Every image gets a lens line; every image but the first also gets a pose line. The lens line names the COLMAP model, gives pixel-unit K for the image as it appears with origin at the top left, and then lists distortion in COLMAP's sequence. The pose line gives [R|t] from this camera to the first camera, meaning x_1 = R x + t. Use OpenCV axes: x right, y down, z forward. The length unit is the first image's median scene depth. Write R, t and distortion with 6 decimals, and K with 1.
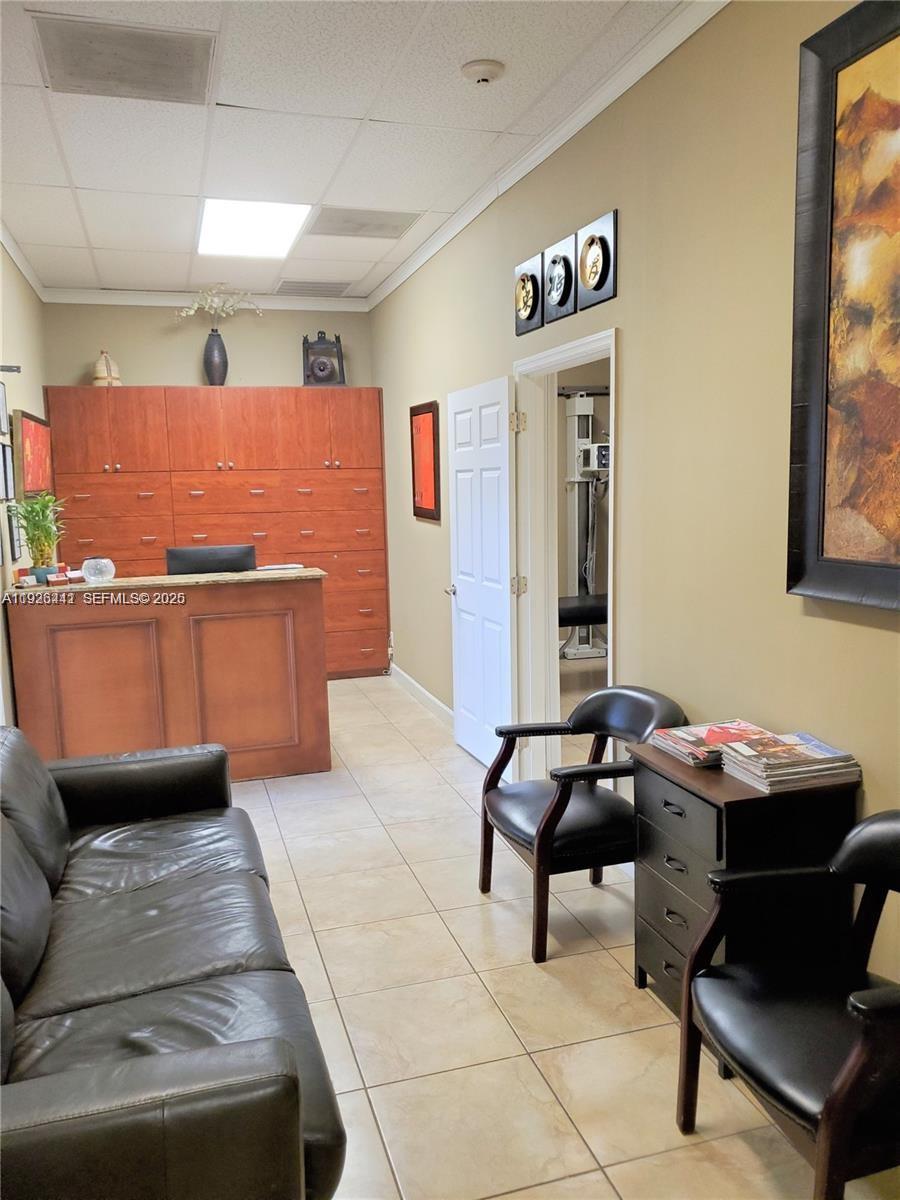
lens RADIAL K [[954.6, 0, 457.5], [0, 954.6, 617.5], [0, 0, 1]] dist [0.038546, -0.001448]
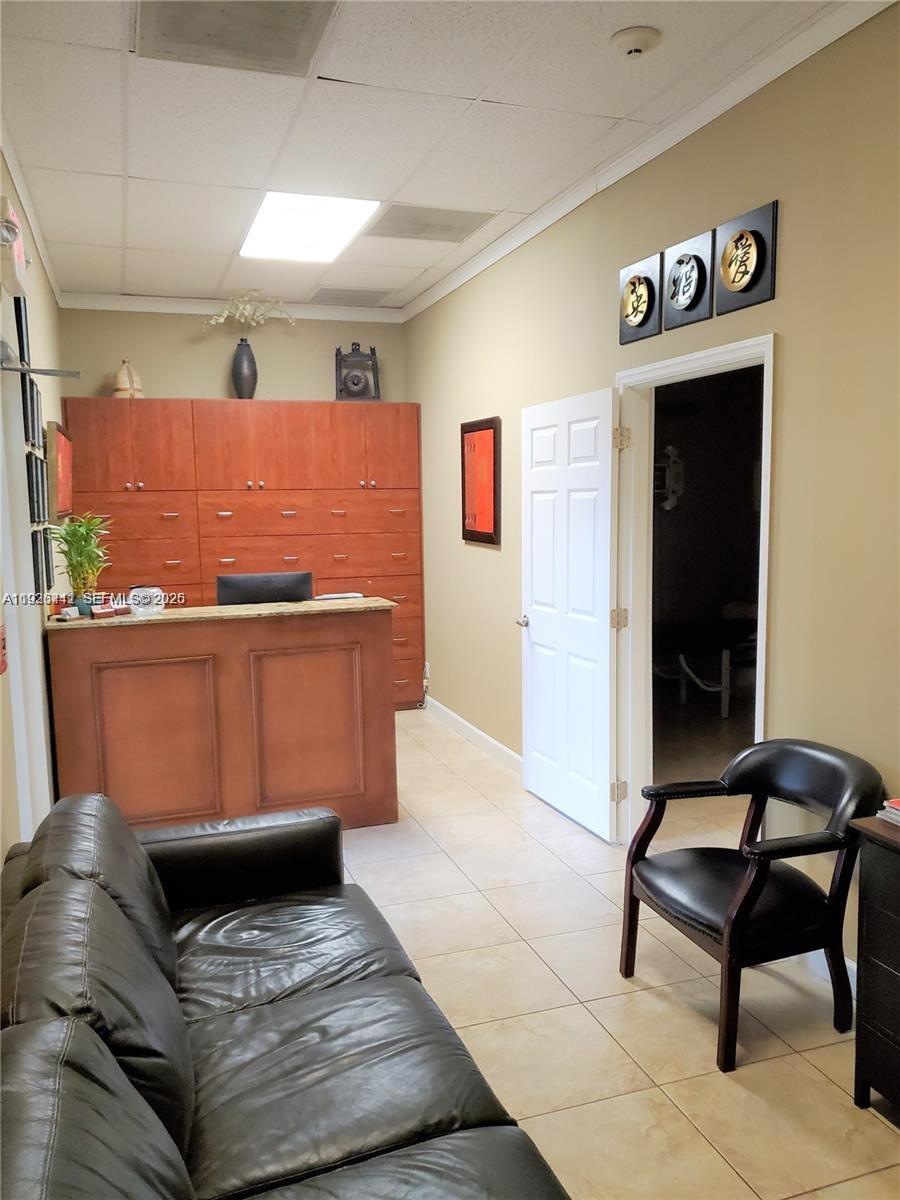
lens RADIAL K [[954.6, 0, 457.5], [0, 954.6, 617.5], [0, 0, 1]] dist [0.038546, -0.001448]
pose [[0.999205, 0.001436, 0.039830, -0.110528], [-0.000623, 0.999791, -0.020438, -0.014207], [-0.039851, 0.020397, 0.998997, 0.088082]]
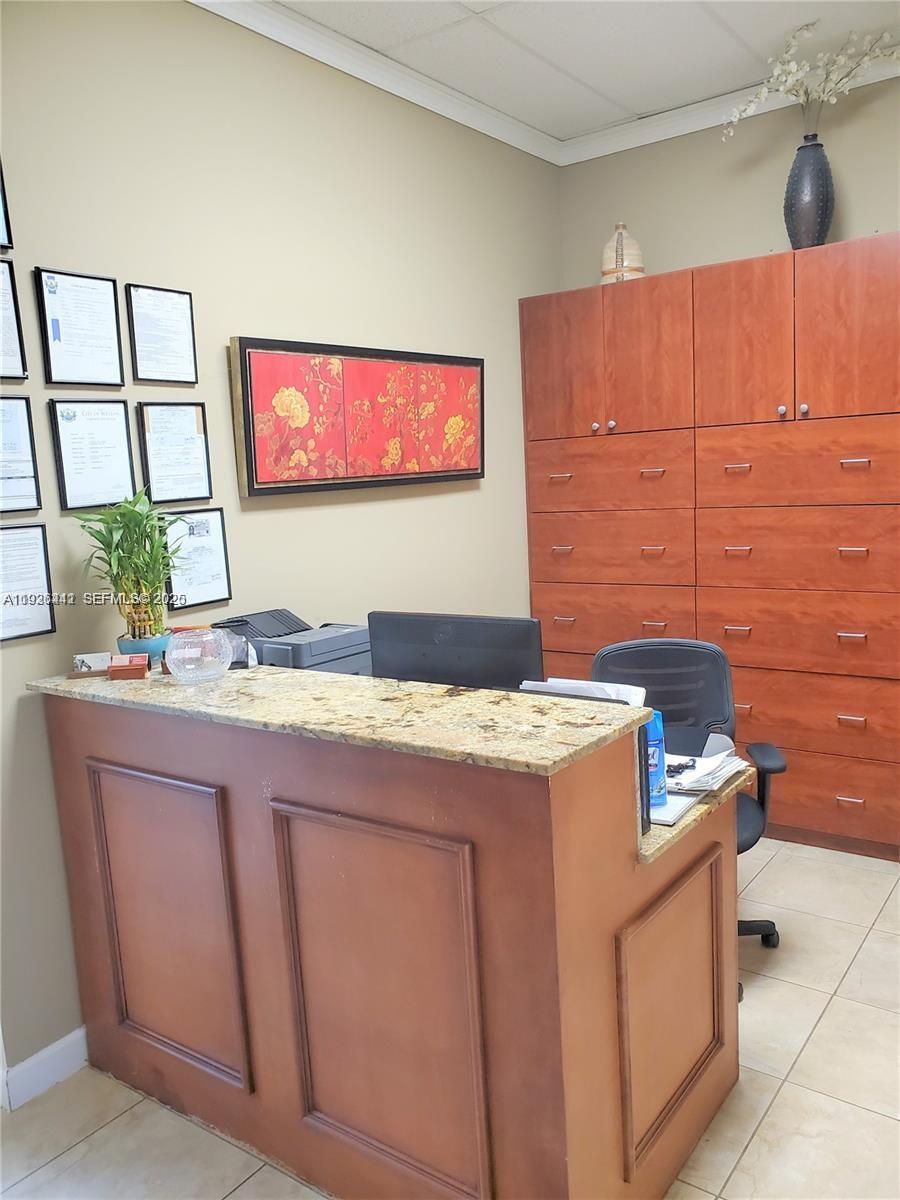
lens RADIAL K [[944.8, 0, 473.5], [0, 944.8, 622.5], [0, 0, 1]] dist [-0.002664, 0.002529]
pose [[0.612010, 0.118518, -0.781919, 0.072208], [-0.073323, 0.992952, 0.093114, -0.109642], [0.787443, 0.000346, 0.616387, 0.751754]]
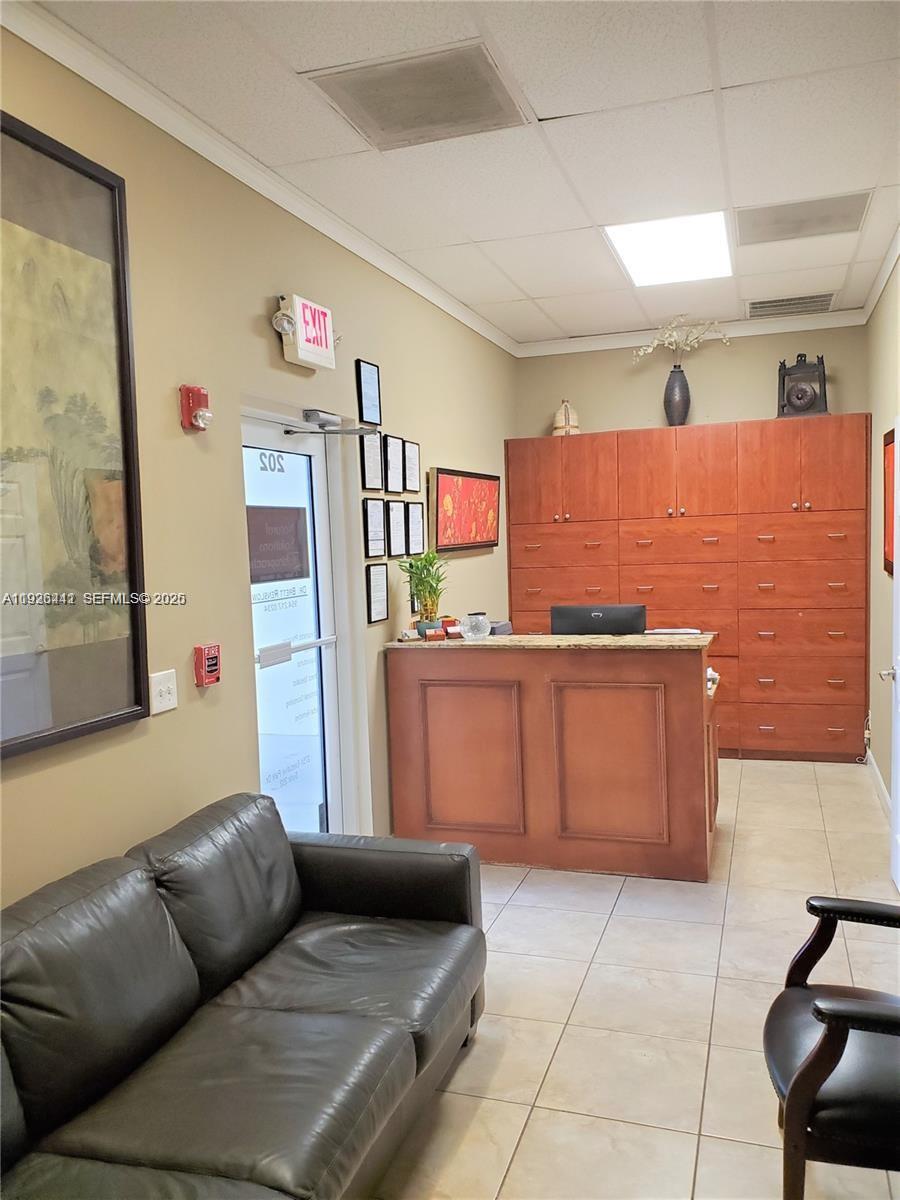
lens RADIAL K [[945.8, 0, 454.0], [0, 945.8, 611.8], [0, 0, 1]] dist [0.089868, -0.184240]
pose [[0.815480, 0.041359, -0.577306, 0.151565], [-0.065492, 0.997631, -0.021040, -0.039724], [0.575068, 0.054967, 0.816257, 0.185415]]
